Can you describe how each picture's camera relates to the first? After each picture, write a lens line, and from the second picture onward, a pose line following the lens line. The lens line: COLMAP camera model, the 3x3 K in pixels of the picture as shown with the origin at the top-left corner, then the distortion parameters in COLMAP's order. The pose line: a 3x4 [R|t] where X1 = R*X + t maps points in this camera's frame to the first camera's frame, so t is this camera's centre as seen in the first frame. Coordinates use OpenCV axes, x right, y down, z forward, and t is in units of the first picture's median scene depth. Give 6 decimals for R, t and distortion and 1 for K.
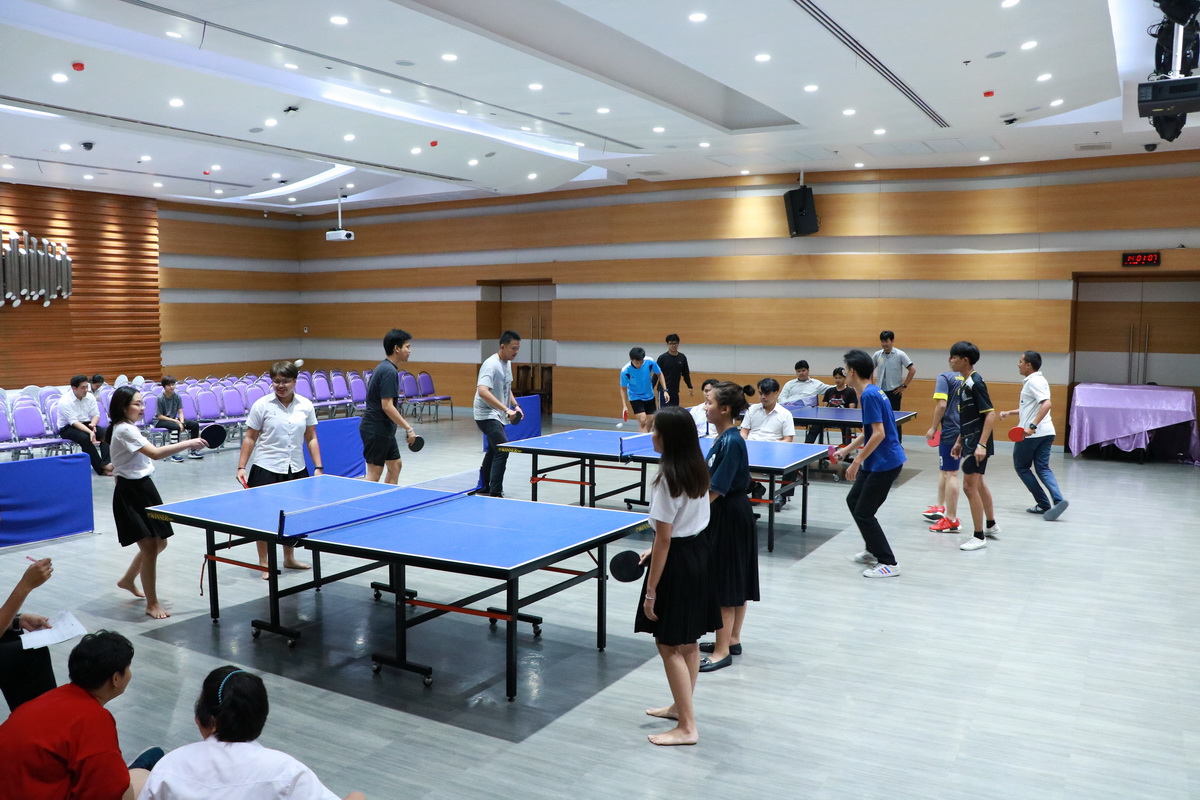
lens RADIAL K [[1033.2, 0, 595.3], [0, 1033.2, 399.0], [0, 0, 1]] dist [-0.094431, 0.034531]
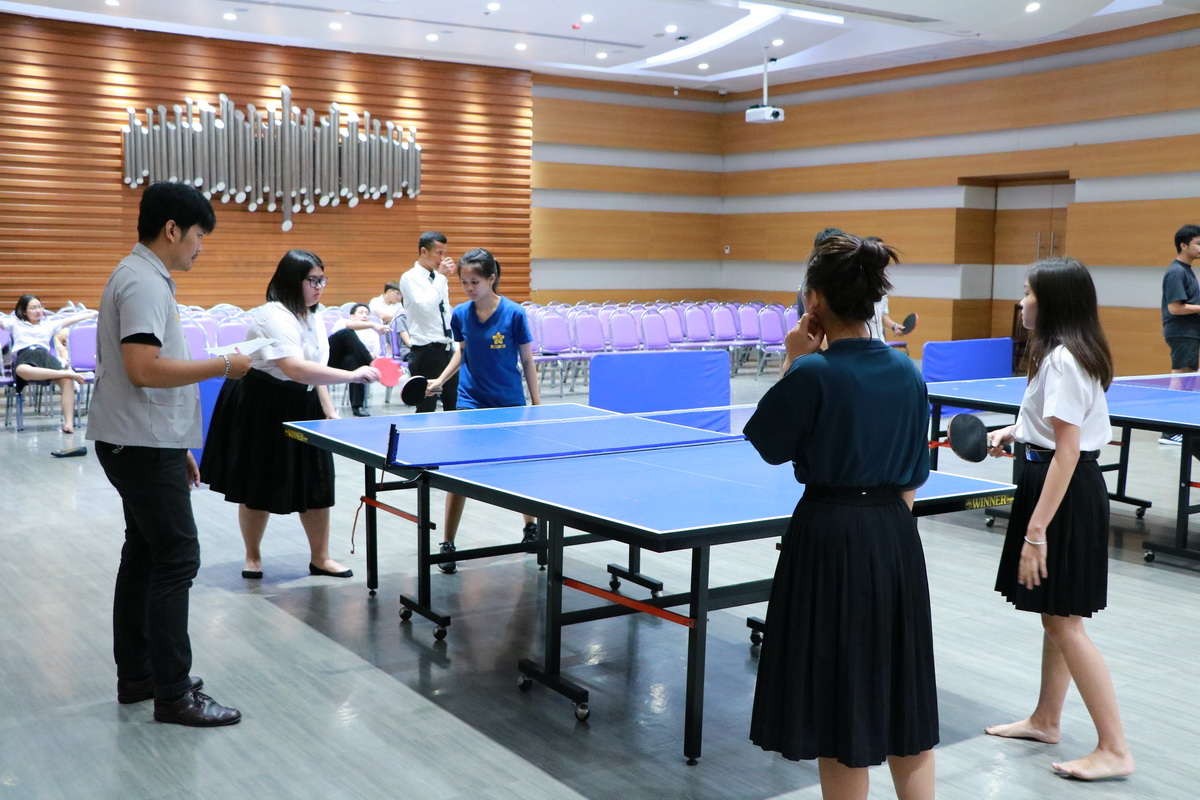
lens RADIAL K [[1364.0, 0, 608.8], [0, 1364.0, 403.3], [0, 0, 1]] dist [-0.021461, 0.000000]
pose [[0.910236, 0.054806, -0.410446, 0.061796], [-0.046054, 0.998452, 0.031187, 0.020609], [0.411520, -0.009485, 0.911351, 0.085621]]
